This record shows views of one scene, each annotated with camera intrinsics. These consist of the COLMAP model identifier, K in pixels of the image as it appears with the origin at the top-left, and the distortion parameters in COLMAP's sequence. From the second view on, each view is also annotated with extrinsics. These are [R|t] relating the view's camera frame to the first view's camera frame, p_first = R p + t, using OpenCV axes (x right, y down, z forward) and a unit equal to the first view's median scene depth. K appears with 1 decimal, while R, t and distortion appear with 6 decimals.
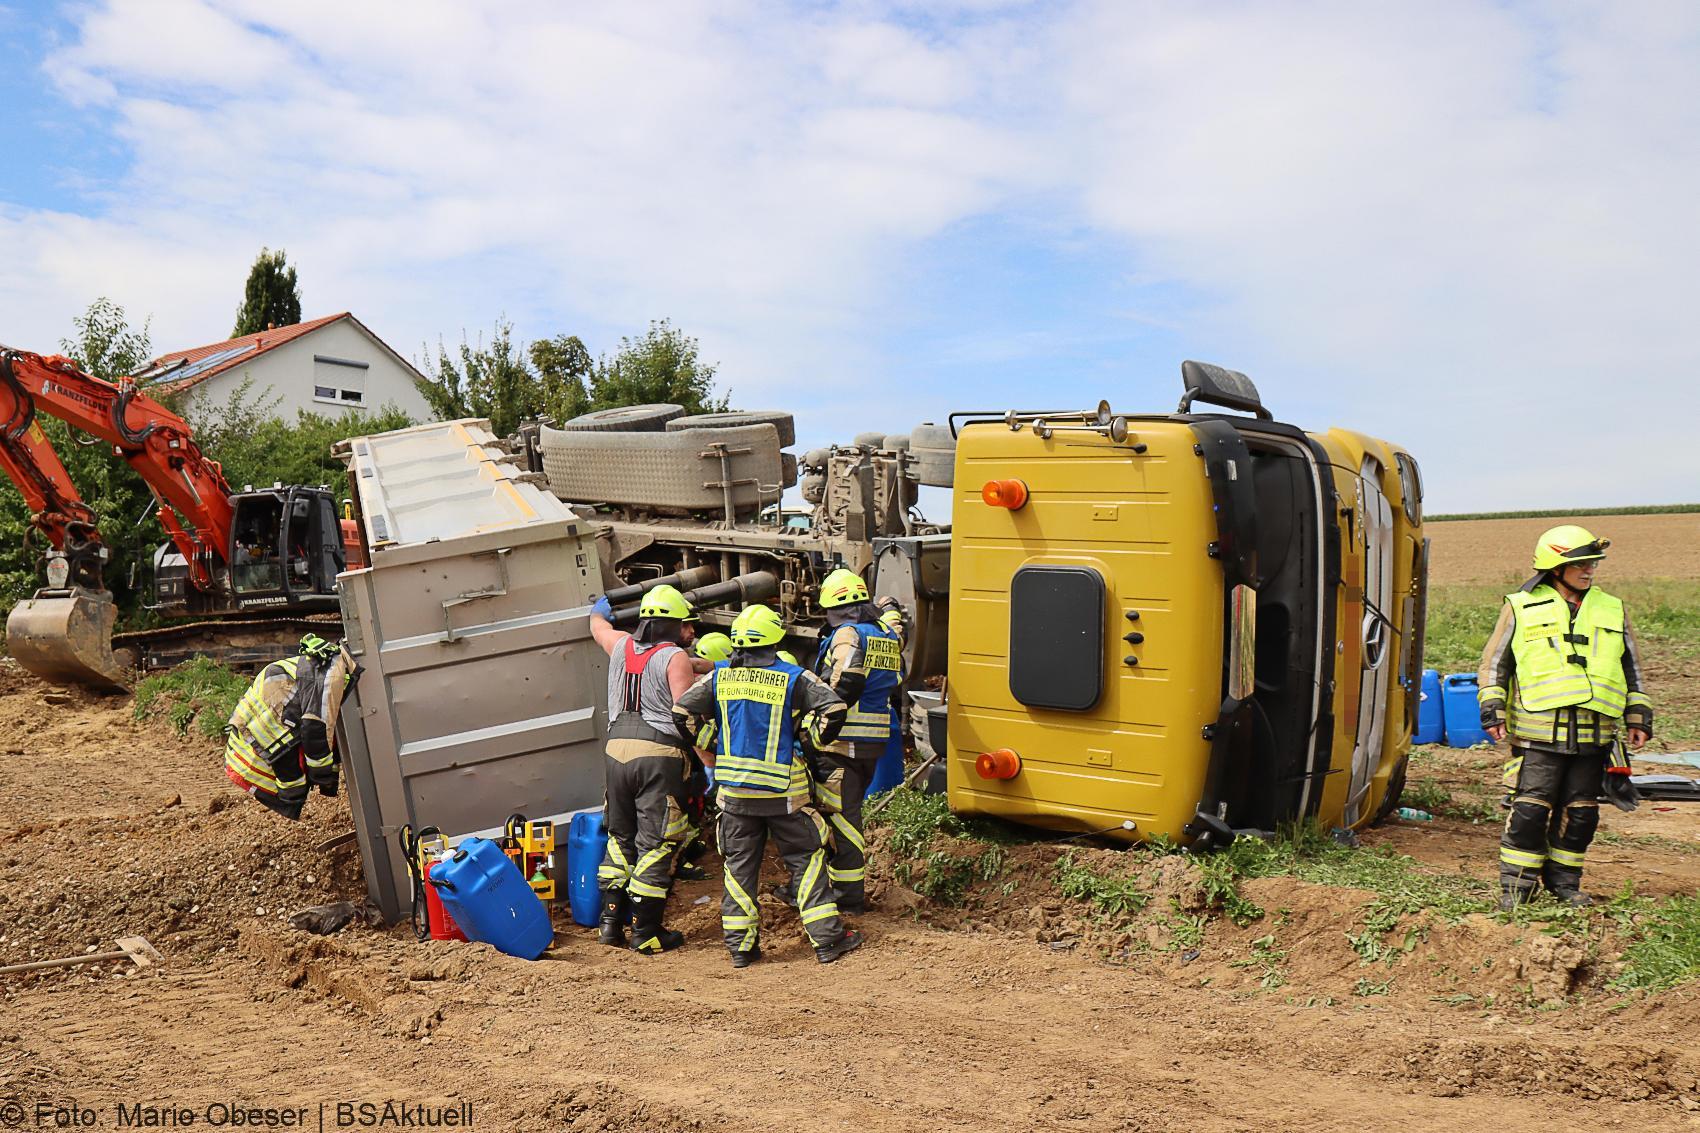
lens RADIAL K [[1371.1, 0, 828.3], [0, 1371.1, 571.0], [0, 0, 1]] dist [-0.099538, 0.114873]
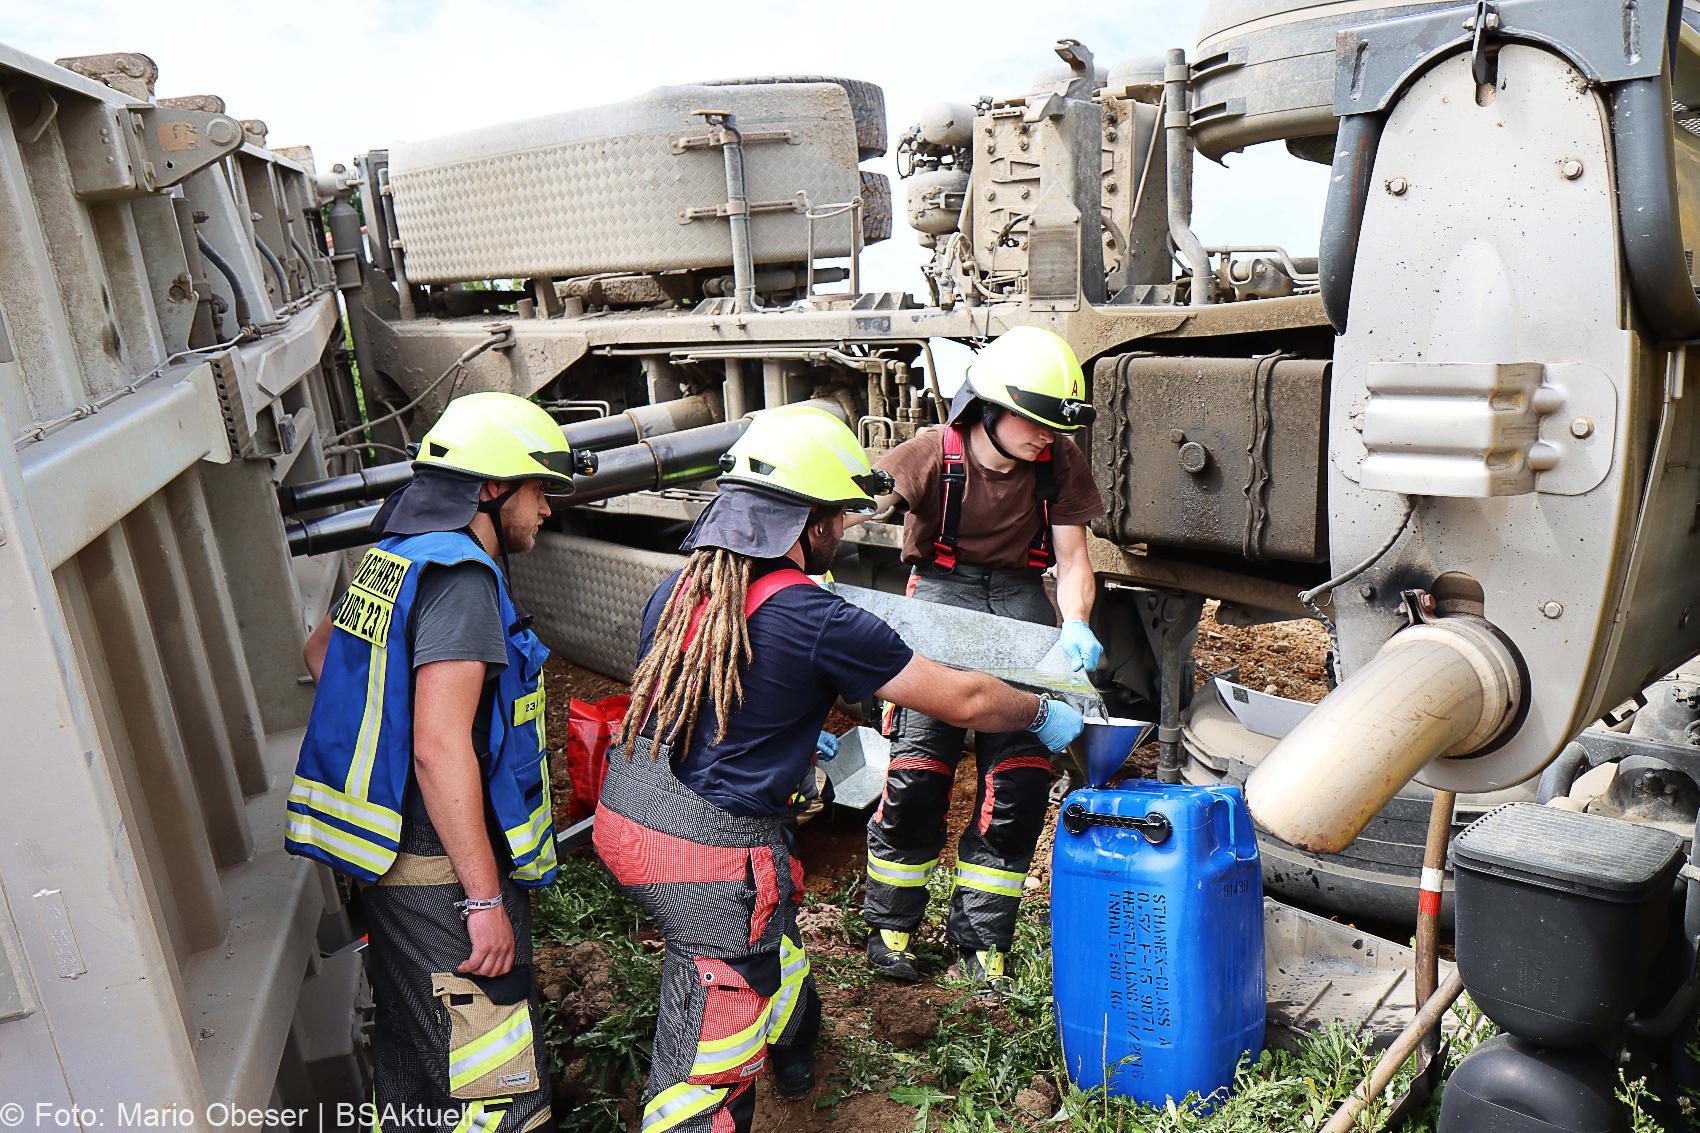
lens RADIAL K [[1371.1, 0, 828.3], [0, 1371.1, 571.0], [0, 0, 1]] dist [-0.099538, 0.114873]
pose [[0.998718, 0.003665, -0.050490, -0.022110], [-0.000793, 0.998386, 0.056779, 0.029669], [0.050617, -0.056666, 0.997109, 0.569227]]
